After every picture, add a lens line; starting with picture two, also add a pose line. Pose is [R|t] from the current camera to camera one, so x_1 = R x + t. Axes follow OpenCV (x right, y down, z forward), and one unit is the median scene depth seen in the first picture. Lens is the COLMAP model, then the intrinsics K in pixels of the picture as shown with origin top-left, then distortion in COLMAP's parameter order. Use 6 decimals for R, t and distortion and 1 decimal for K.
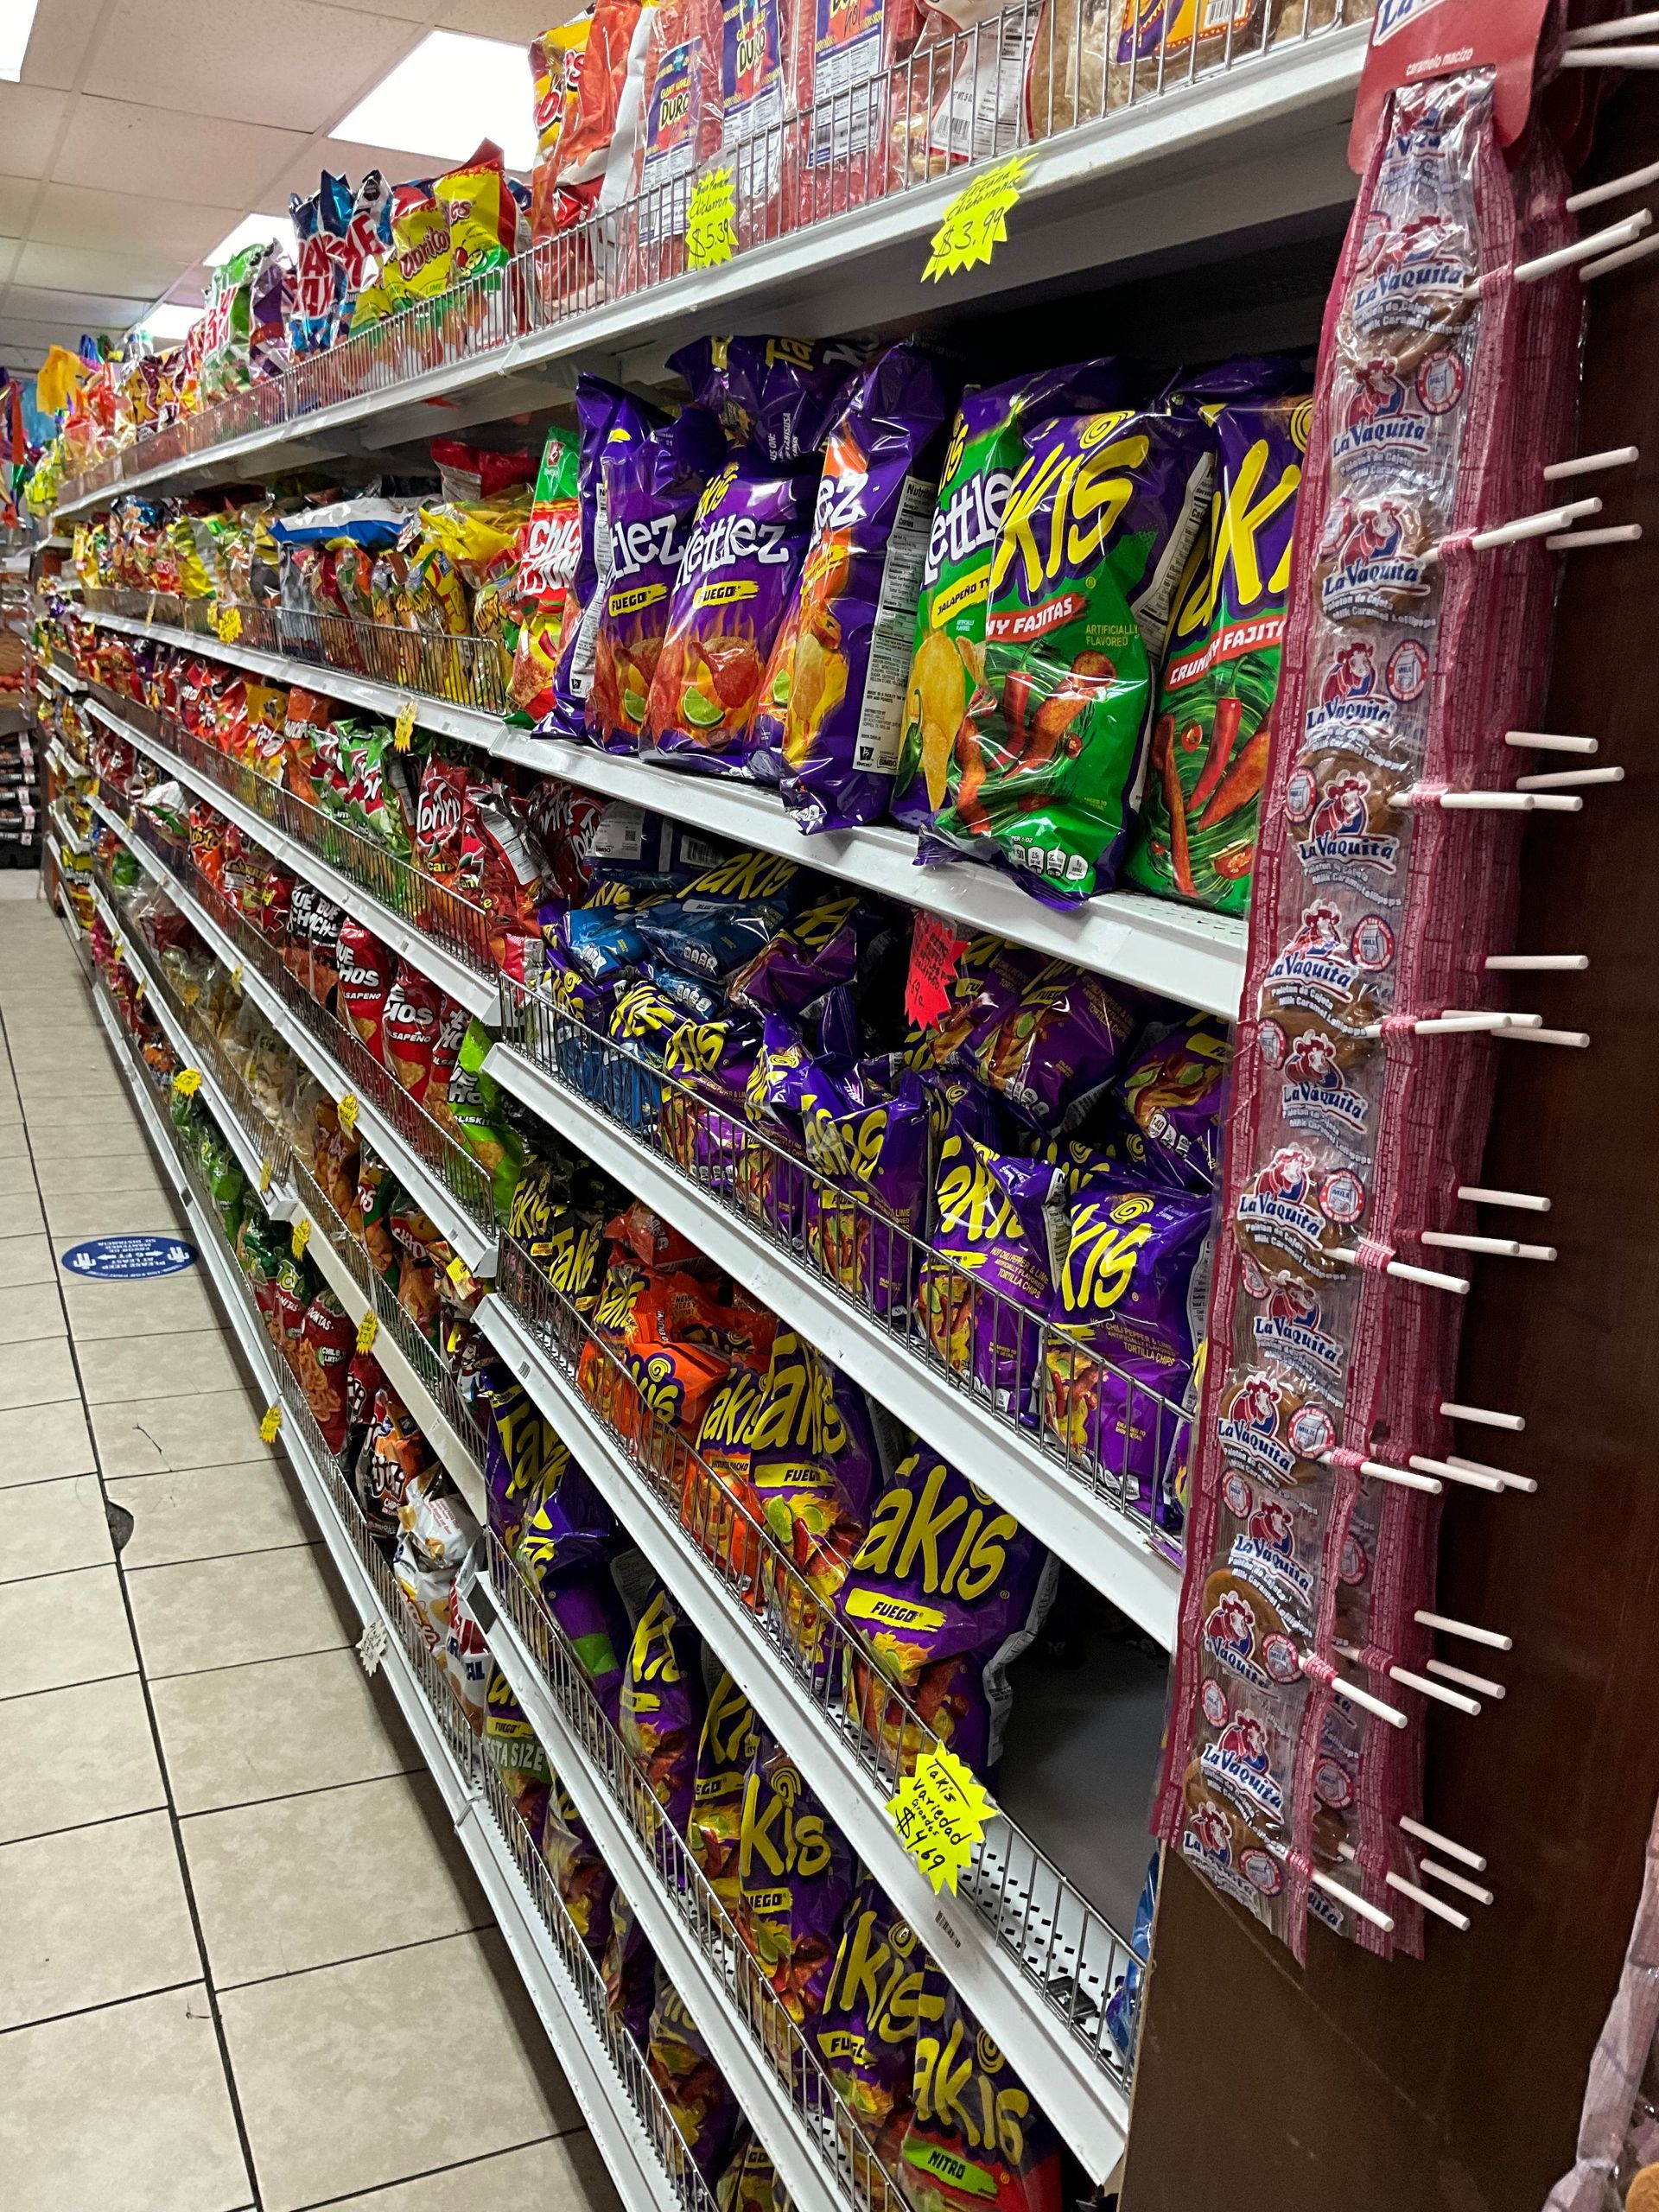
lens RADIAL K [[1849.1, 0, 829.5], [0, 1849.1, 1106.0], [0, 0, 1]] dist [0.005544, -0.006325]
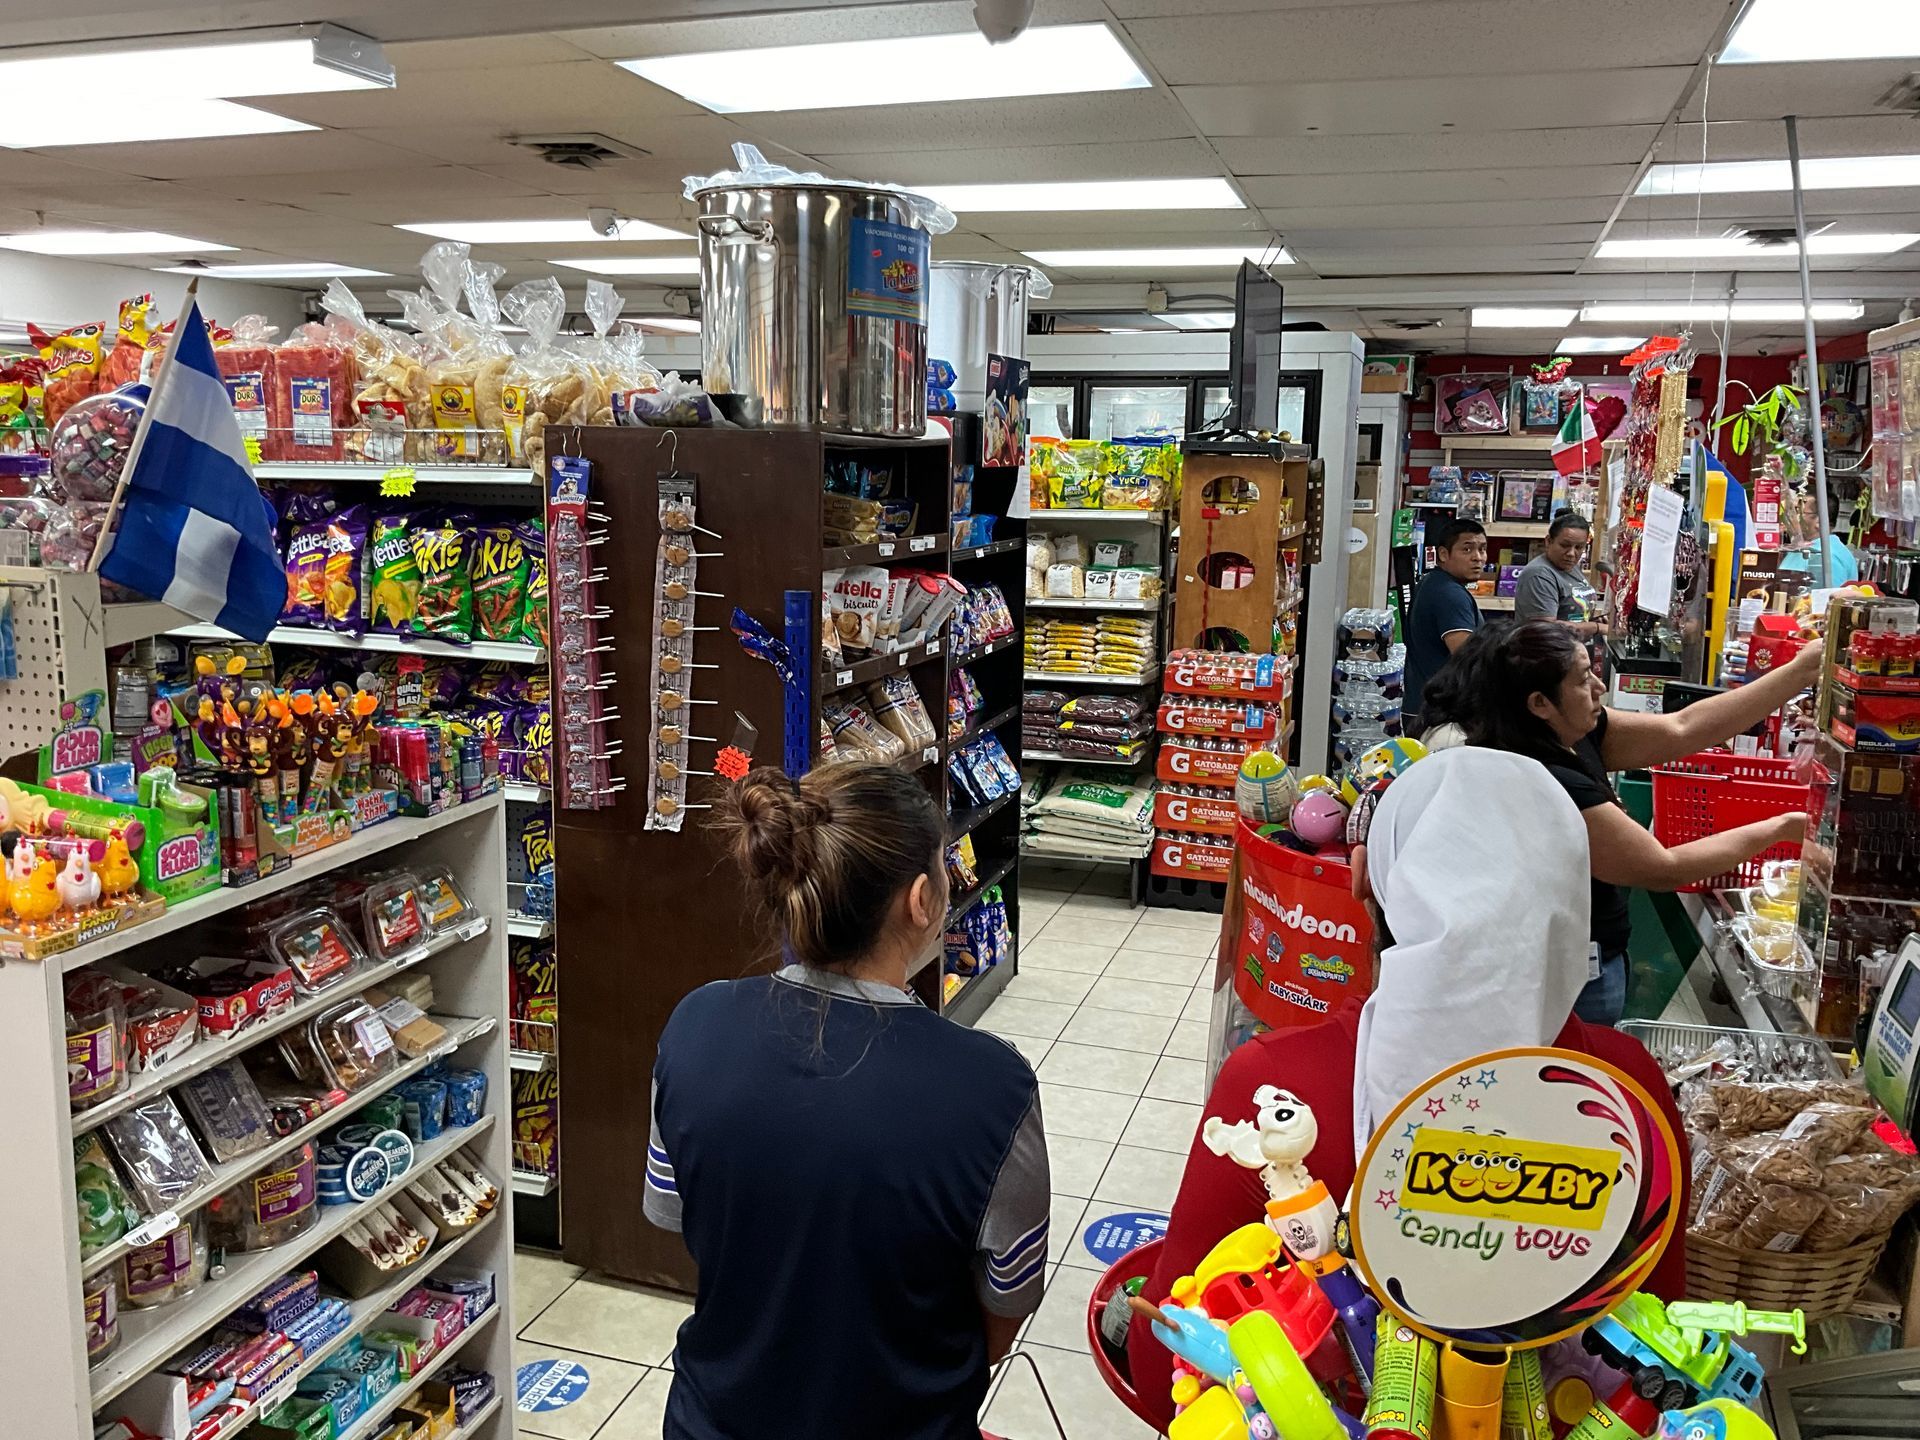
lens RADIAL K [[1605.0, 0, 960.0], [0, 1605.0, 720.0], [0, 0, 1]] dist [0.005544, -0.006325]
pose [[0.670716, -0.179672, 0.719624, -1.790901], [0.208178, 0.976819, 0.049857, 0.111930], [-0.711900, 0.116370, 0.692572, -2.340091]]
